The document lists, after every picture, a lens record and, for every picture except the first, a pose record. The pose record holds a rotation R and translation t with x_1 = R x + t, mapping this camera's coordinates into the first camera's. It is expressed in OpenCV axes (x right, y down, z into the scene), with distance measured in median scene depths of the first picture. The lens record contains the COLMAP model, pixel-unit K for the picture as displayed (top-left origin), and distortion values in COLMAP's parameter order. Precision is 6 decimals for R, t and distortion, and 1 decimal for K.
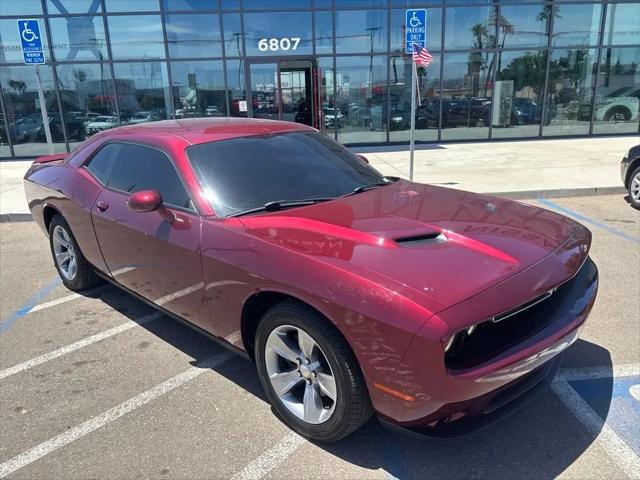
lens RADIAL K [[491.3, 0, 314.1], [0, 491.3, 241.7], [0, 0, 1]] dist [0.058840, -0.073735]
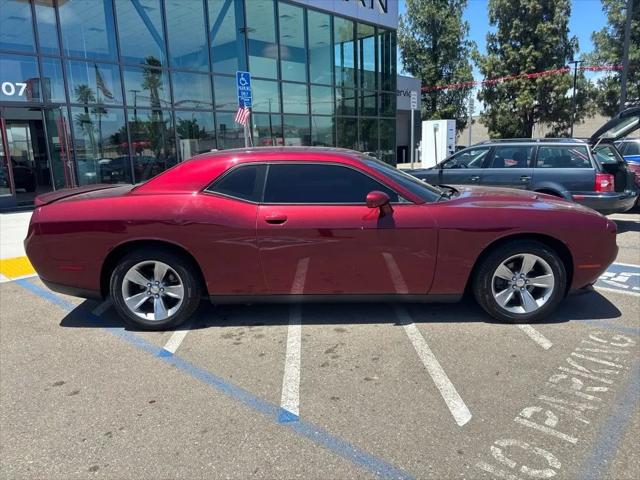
lens RADIAL K [[492.5, 0, 316.5], [0, 492.5, 240.1], [0, 0, 1]] dist [0.042374, -0.043367]
pose [[0.730812, -0.121878, 0.671609, -1.025524], [0.200347, 0.978893, -0.040366, 0.031273], [-0.652514, 0.164055, 0.739805, 0.124535]]
